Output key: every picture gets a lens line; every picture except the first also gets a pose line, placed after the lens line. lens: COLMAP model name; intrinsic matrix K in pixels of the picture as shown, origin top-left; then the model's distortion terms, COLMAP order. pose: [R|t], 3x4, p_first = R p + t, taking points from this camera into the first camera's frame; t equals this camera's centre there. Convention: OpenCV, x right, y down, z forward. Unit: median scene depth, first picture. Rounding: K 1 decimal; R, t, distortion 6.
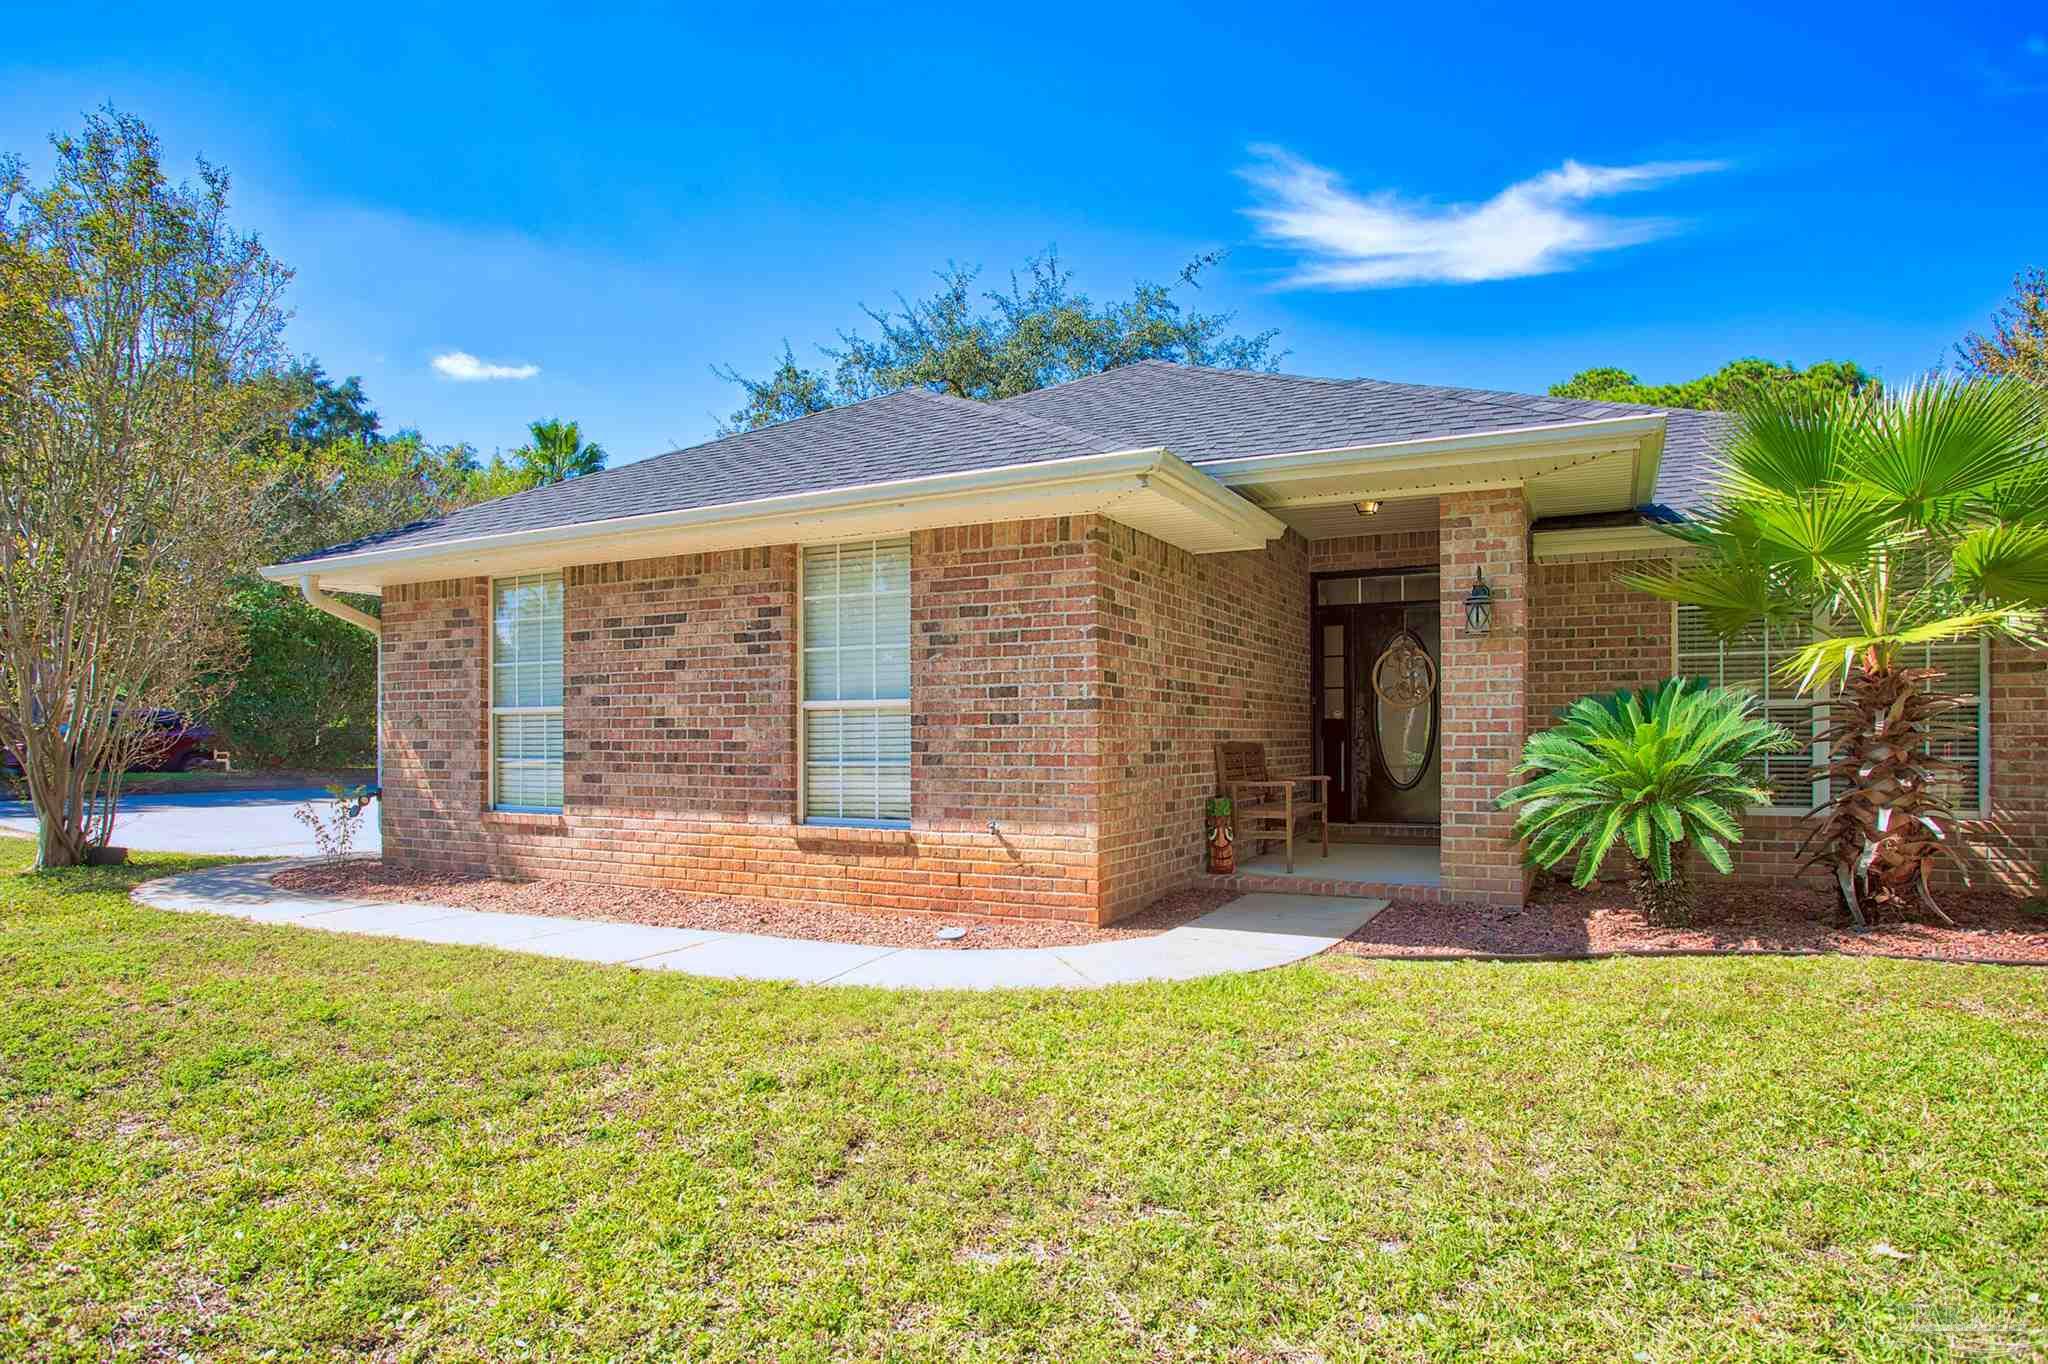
lens RADIAL K [[1143.6, 0, 1024.0], [0, 1143.6, 682.0], [0, 0, 1]] dist [0.028445, -0.000009]
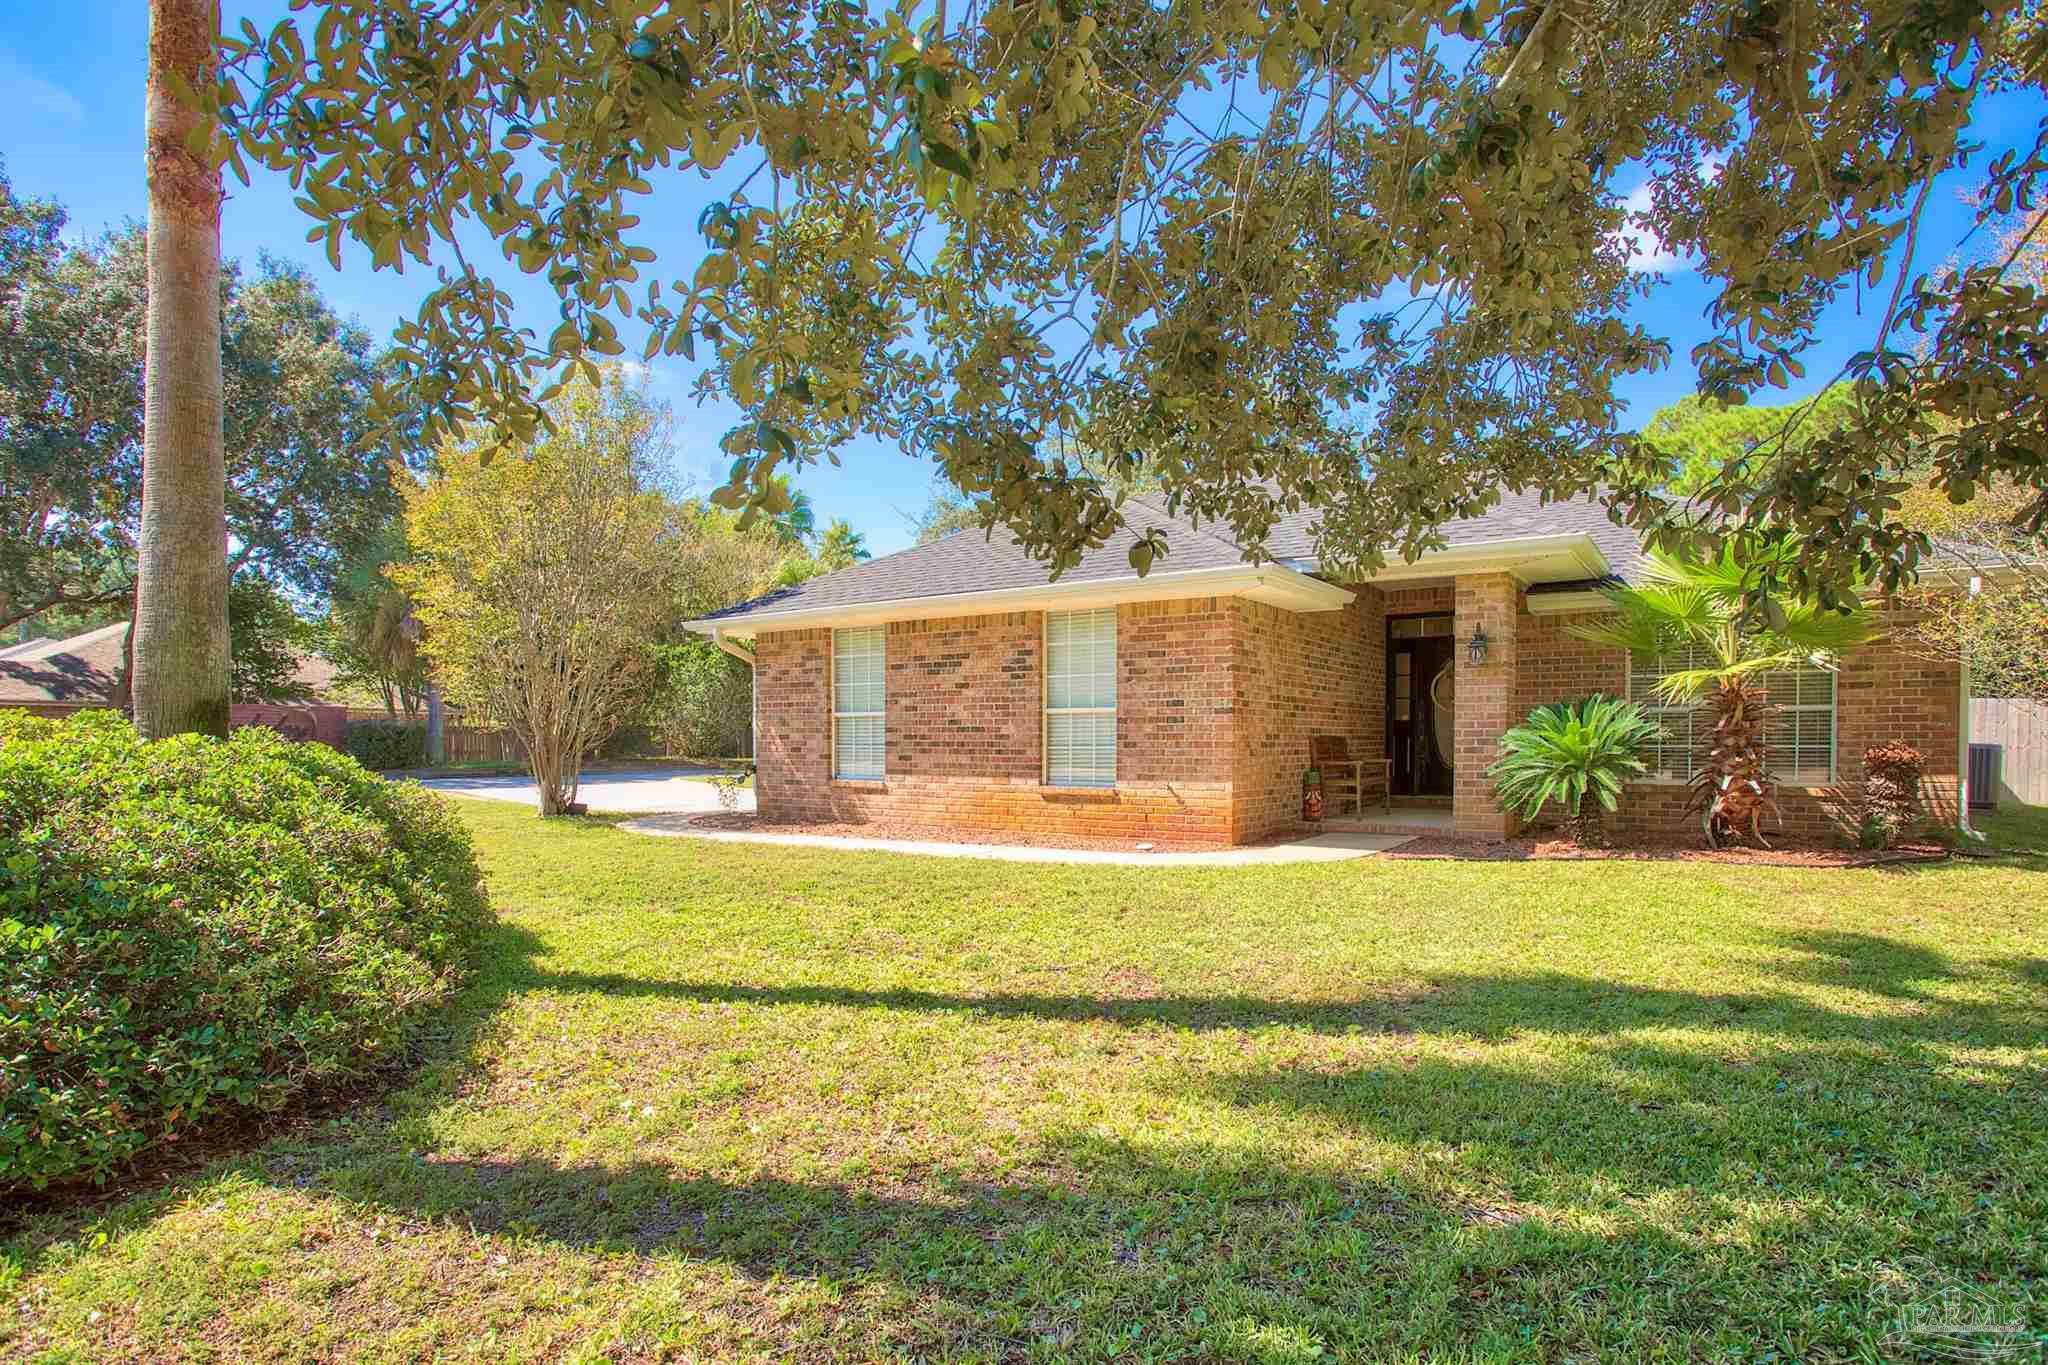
lens RADIAL K [[1156.3, 0, 1031.2], [0, 1156.3, 756.6], [0, 0, 1]] dist [-0.017624, -0.000181]
pose [[0.994953, 0.003215, -0.100290, -0.050683], [0.003013, 0.998079, 0.061886, -0.016322], [0.100297, -0.061876, 0.993032, -0.605209]]
